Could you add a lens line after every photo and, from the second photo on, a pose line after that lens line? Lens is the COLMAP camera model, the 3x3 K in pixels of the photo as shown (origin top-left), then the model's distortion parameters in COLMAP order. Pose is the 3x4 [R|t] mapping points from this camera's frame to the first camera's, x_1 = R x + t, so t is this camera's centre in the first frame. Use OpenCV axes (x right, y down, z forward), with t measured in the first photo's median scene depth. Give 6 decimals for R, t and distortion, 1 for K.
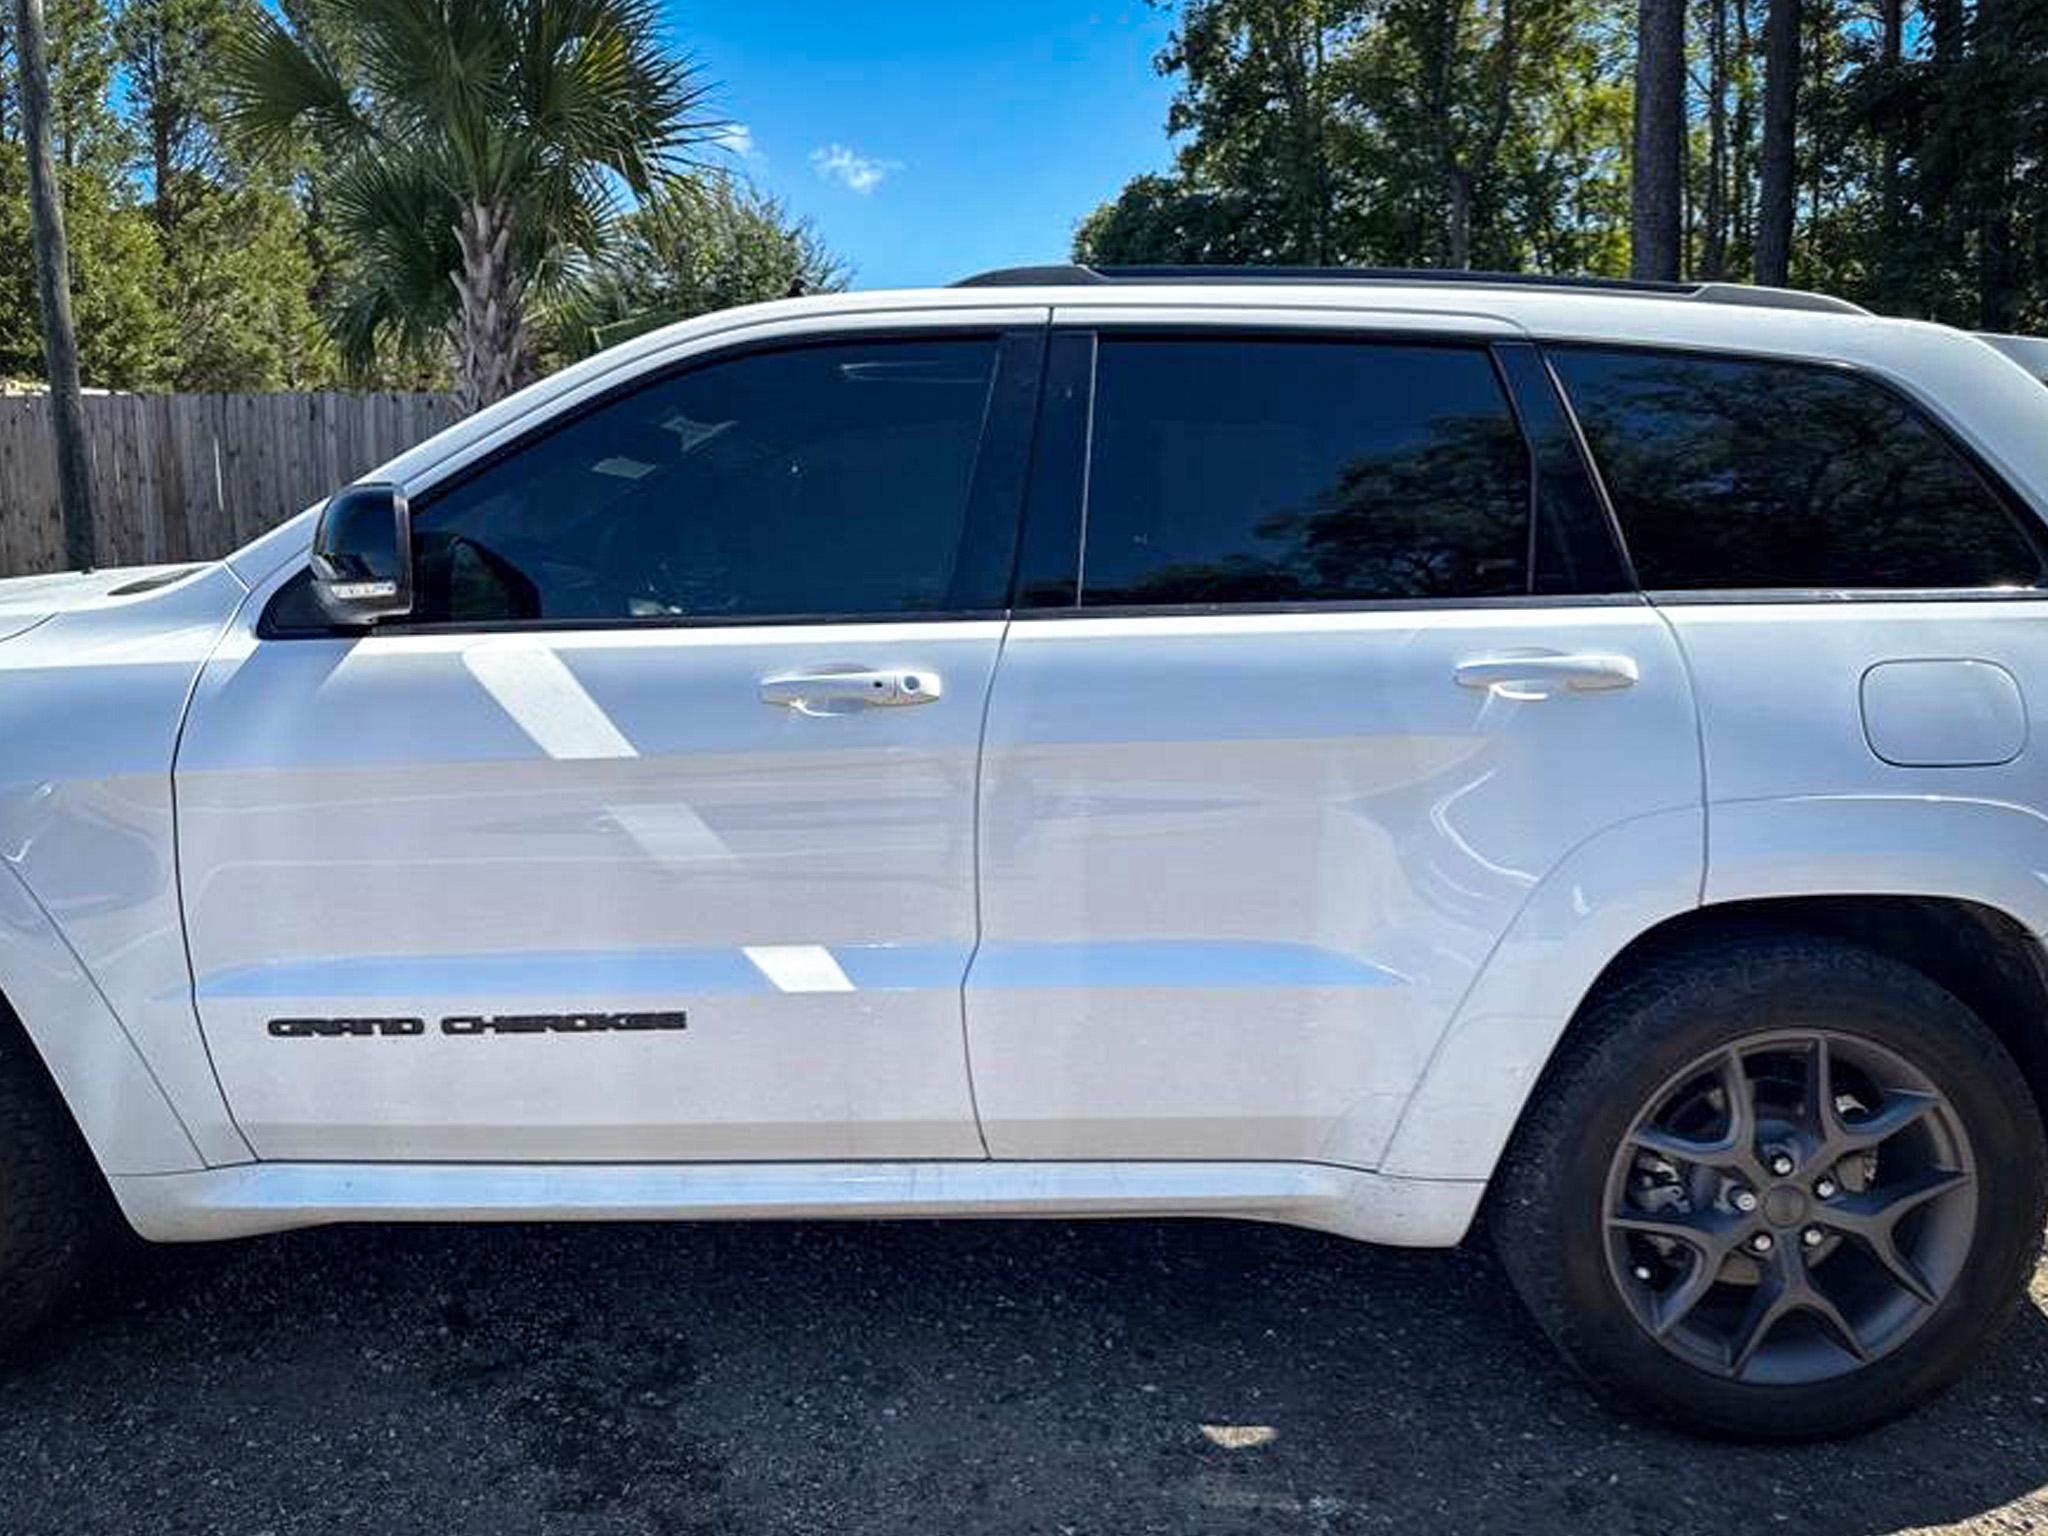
lens RADIAL K [[1488.9, 0, 1002.8], [0, 1488.9, 746.4], [0, 0, 1]] dist [0.038912, -0.030445]
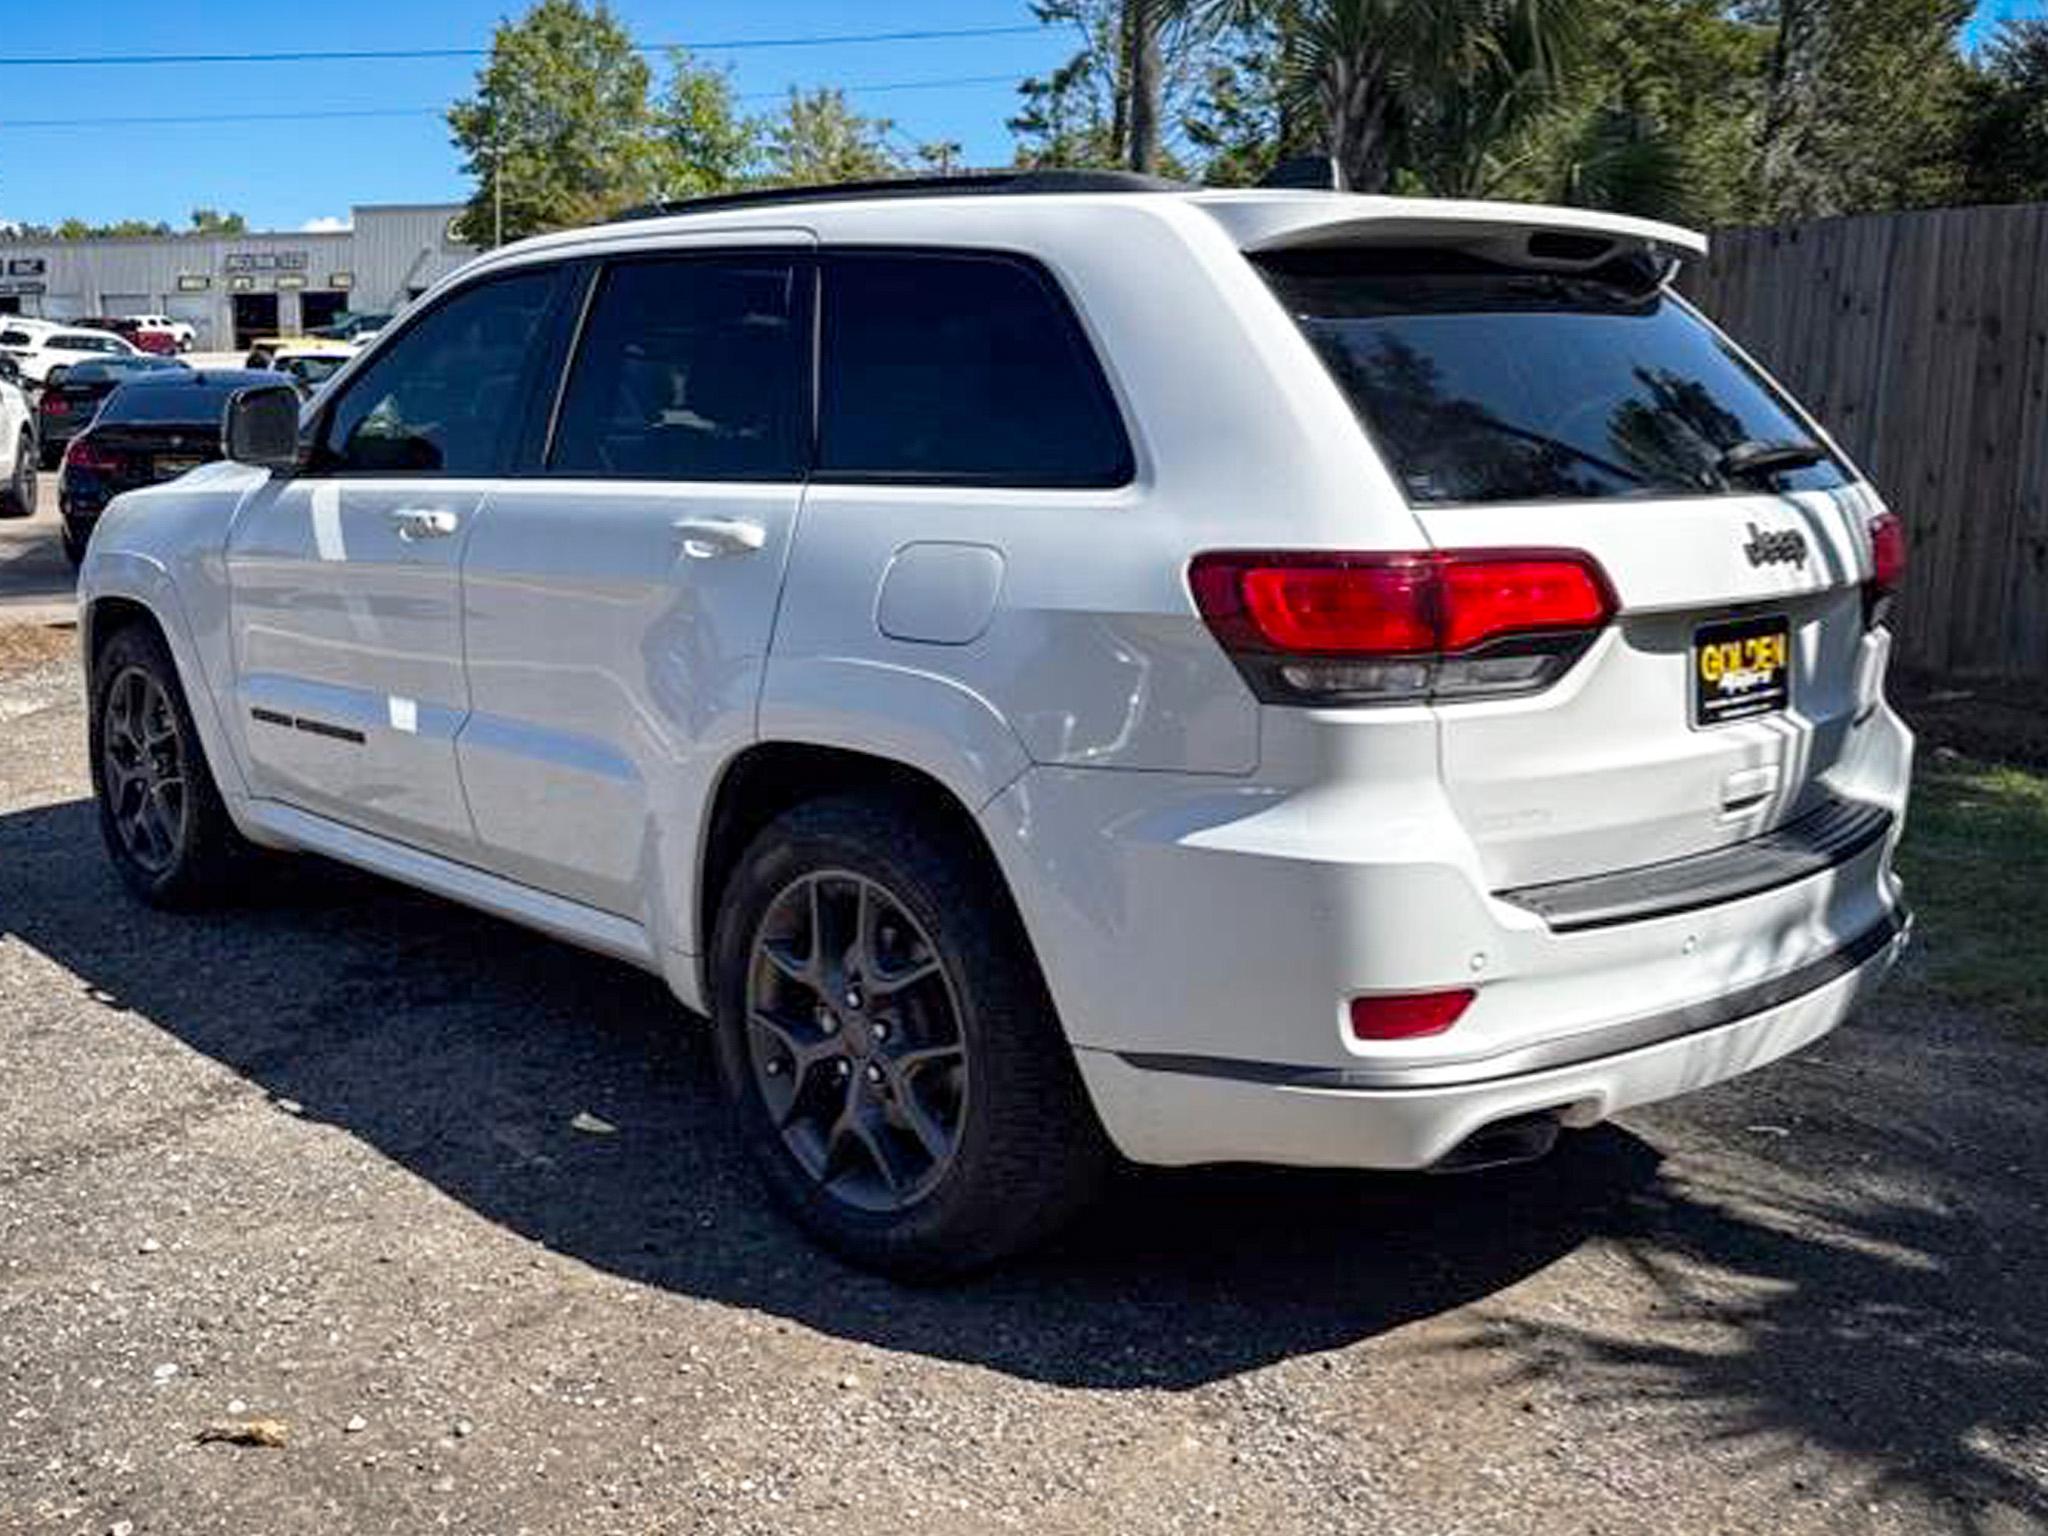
lens RADIAL K [[1895.4, 0, 989.3], [0, 1895.4, 736.4], [0, 0, 1]] dist [0.050833, 0.000000]
pose [[0.690326, 0.120795, -0.713344, 1.567595], [-0.107230, 0.992157, 0.064238, -0.010643], [0.715508, 0.032147, 0.697864, 0.102654]]
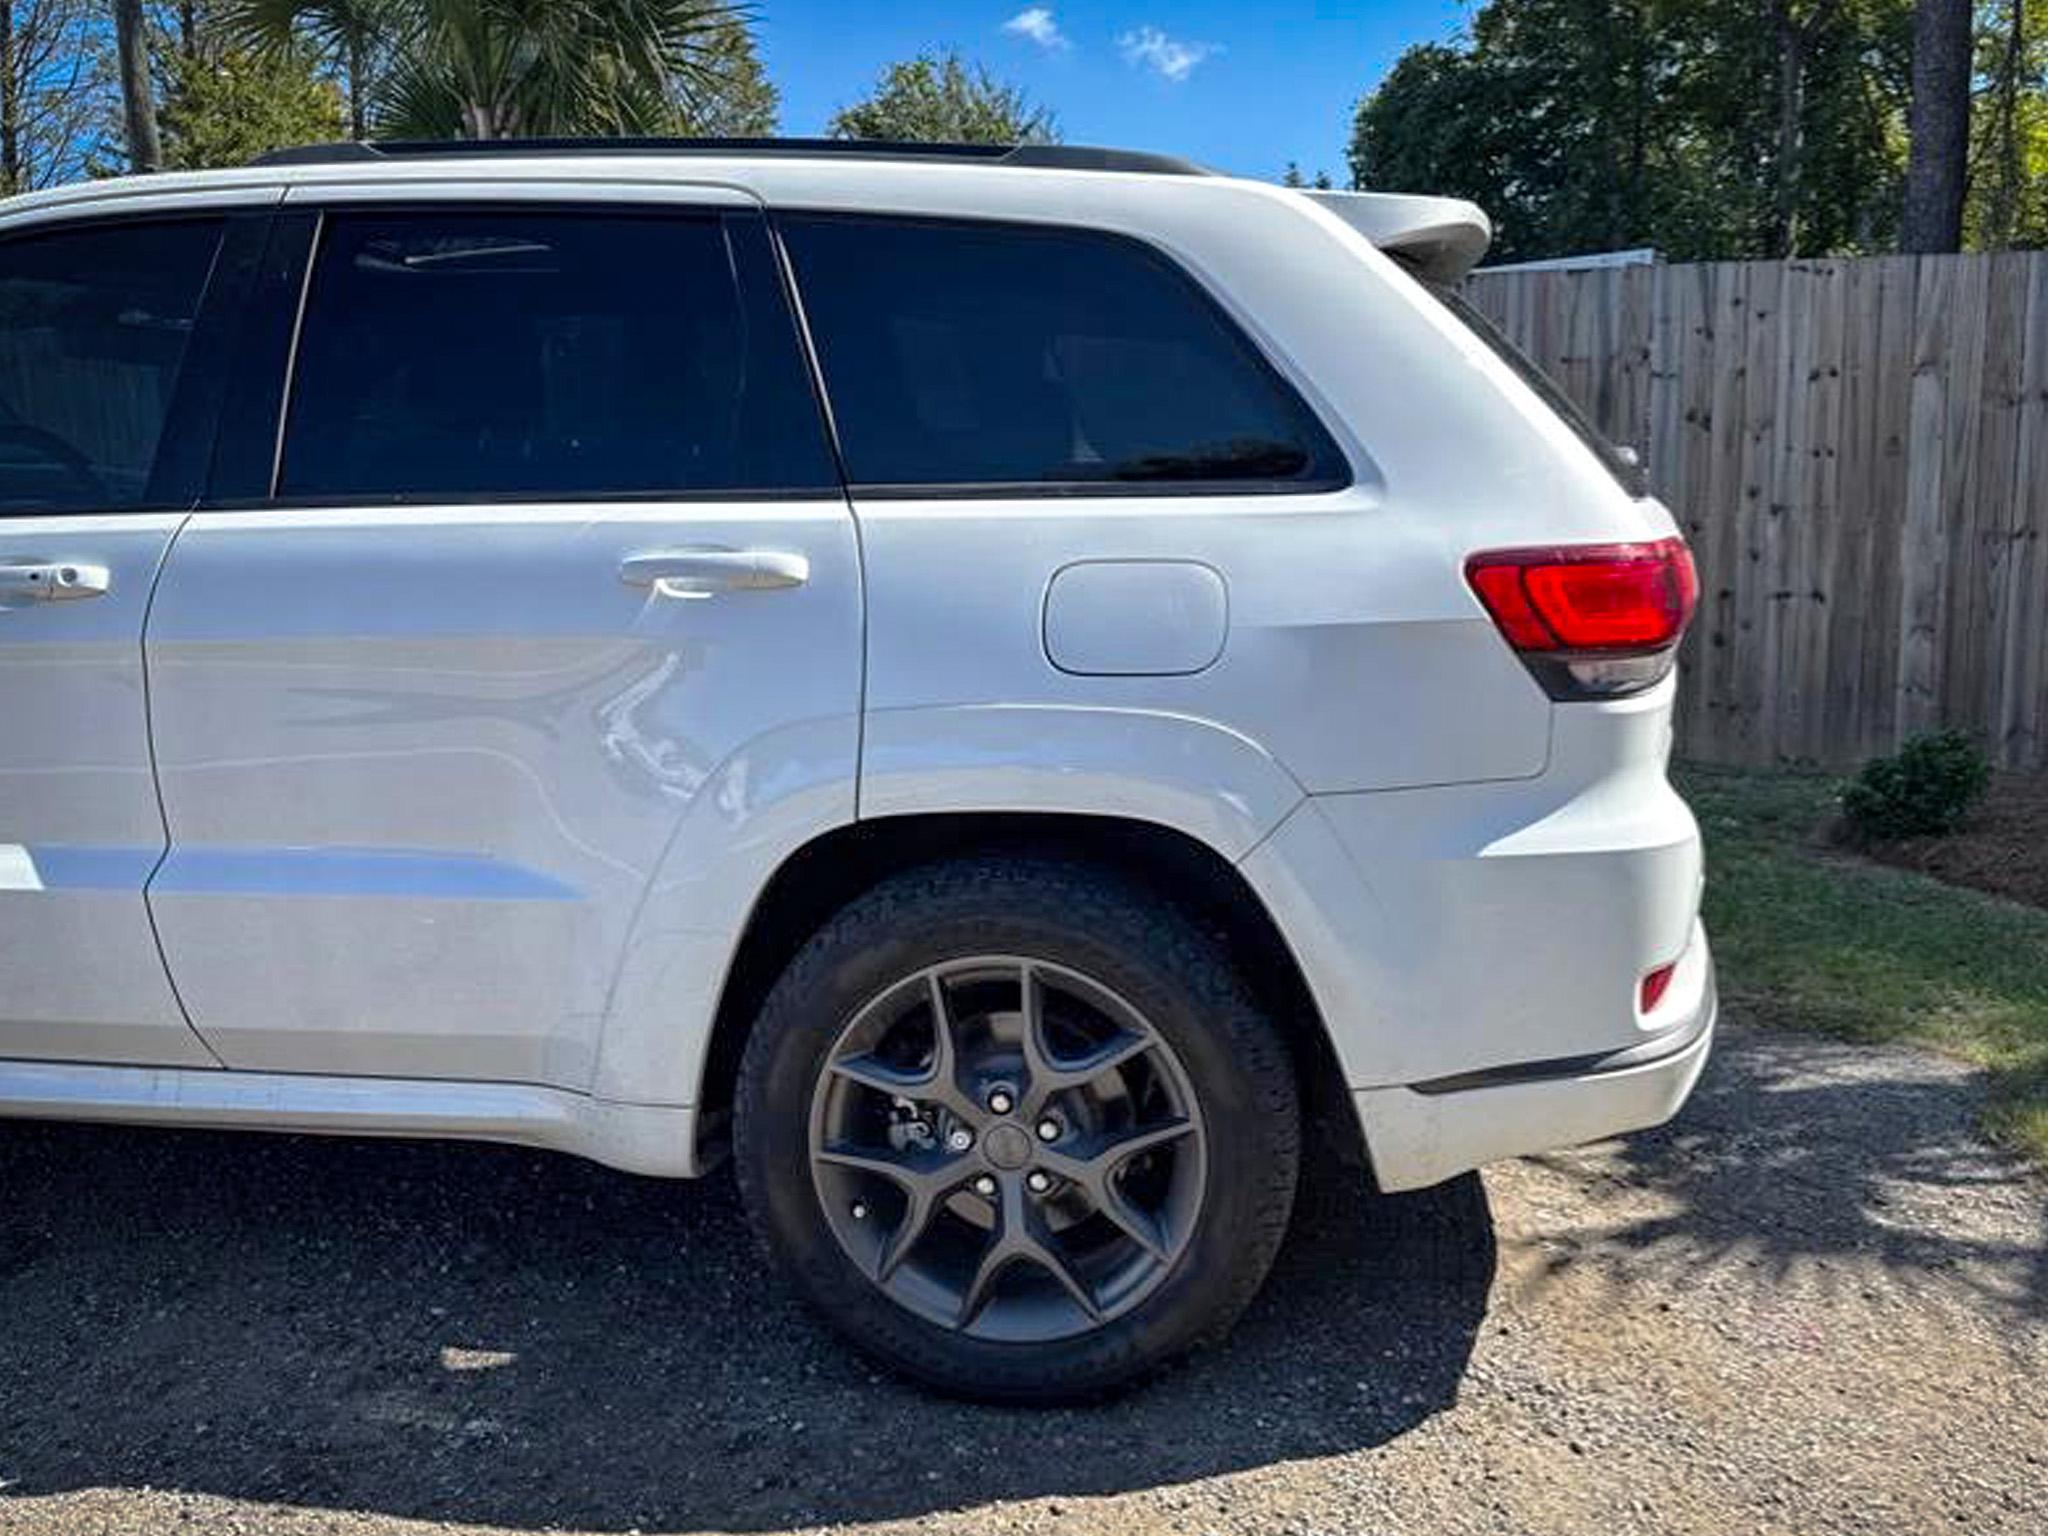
lens RADIAL K [[1633.6, 0, 1031.9], [0, 1633.6, 756.3], [0, 0, 1]] dist [0.049175, -0.023842]
pose [[0.990602, 0.017690, -0.135629, 0.679966], [-0.012636, 0.999196, 0.038038, 0.025038], [0.136193, -0.035967, 0.990029, 0.005287]]
